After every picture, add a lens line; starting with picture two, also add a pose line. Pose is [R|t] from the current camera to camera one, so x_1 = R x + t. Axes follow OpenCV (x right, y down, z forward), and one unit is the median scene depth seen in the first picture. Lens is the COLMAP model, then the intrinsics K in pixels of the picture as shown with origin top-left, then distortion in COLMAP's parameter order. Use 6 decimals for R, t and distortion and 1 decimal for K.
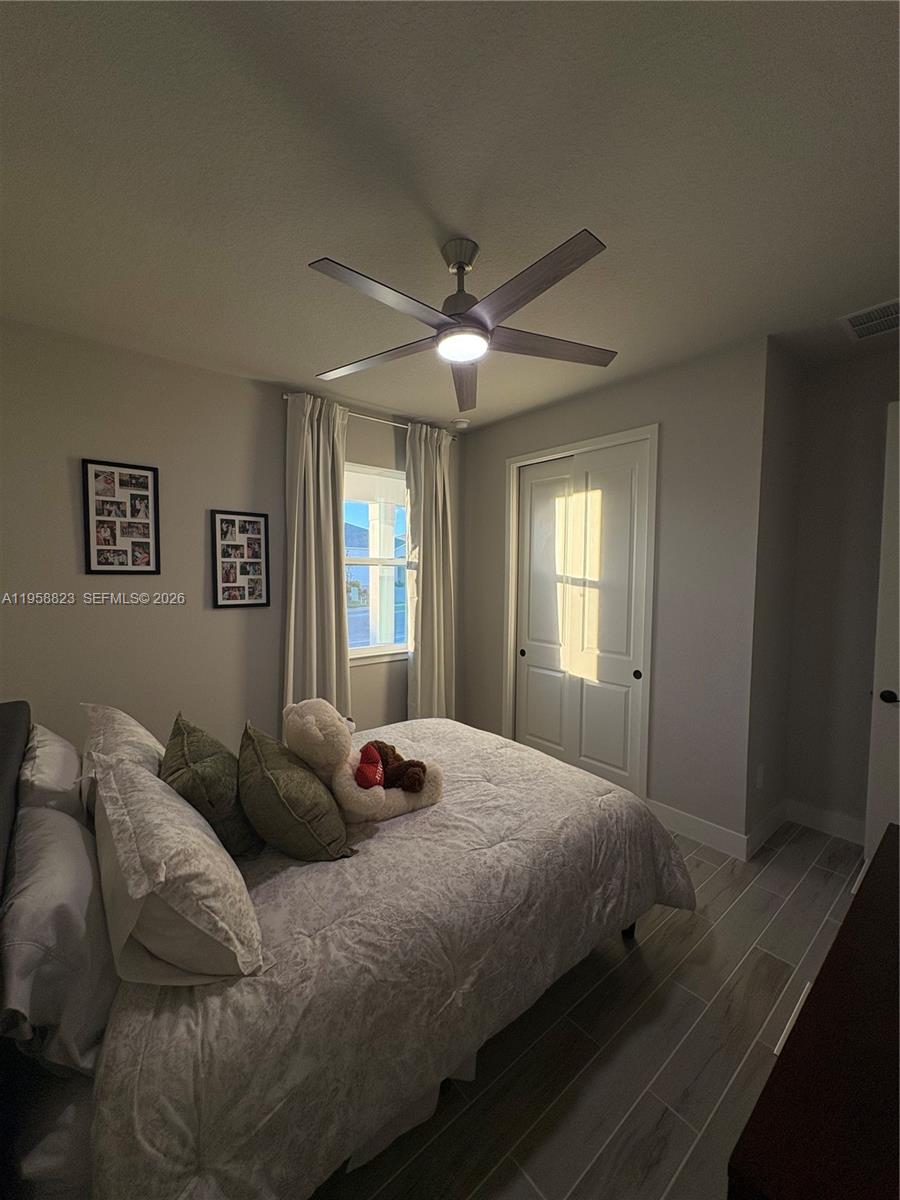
lens RADIAL K [[474.1, 0, 451.5], [0, 474.1, 600.2], [0, 0, 1]] dist [-0.000177, -0.000857]
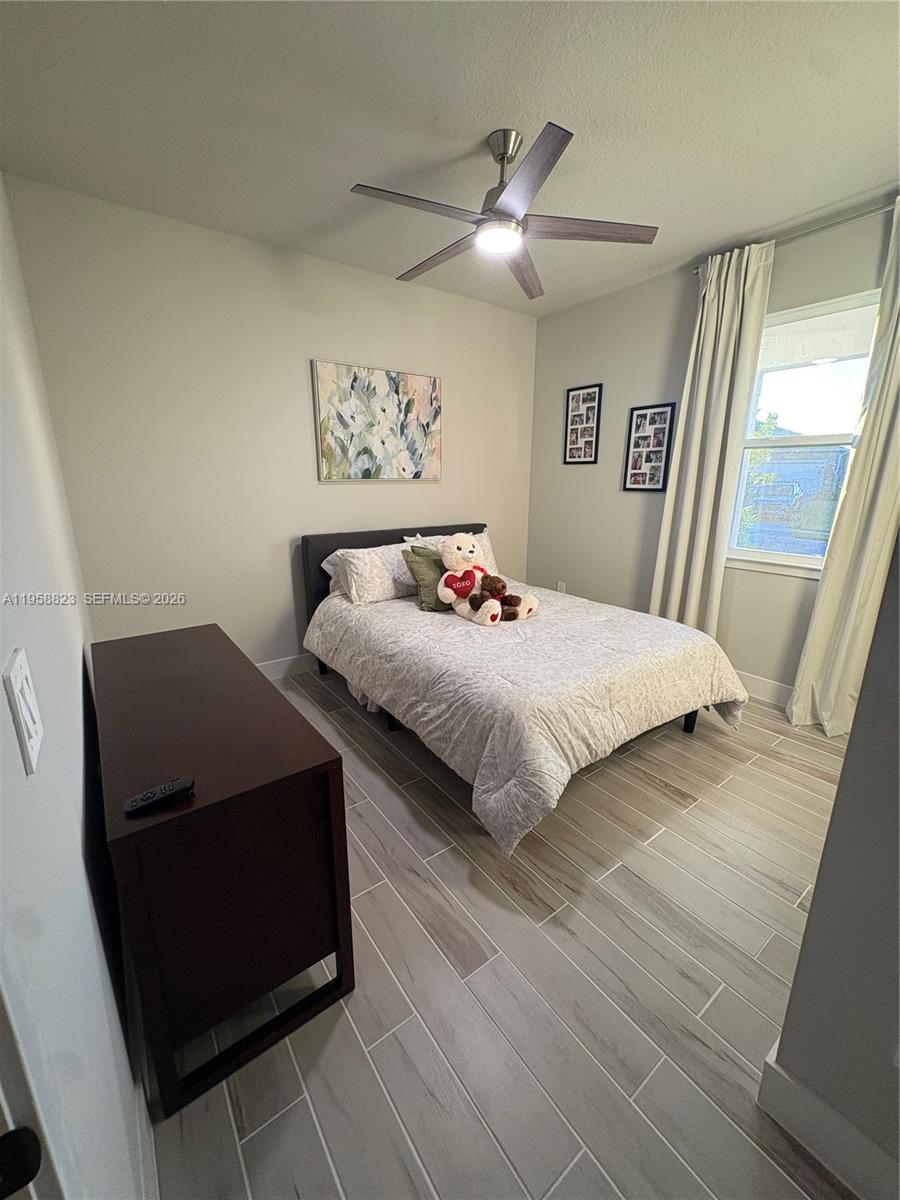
lens RADIAL K [[474.1, 0, 450.5], [0, 474.1, 599.6], [0, 0, 1]] dist [-0.000177, -0.000857]
pose [[-0.054423, 0.243527, -0.968366, 0.885772], [-0.060769, 0.967198, 0.246649, 0.015586], [0.996667, 0.072270, -0.037839, 0.659923]]
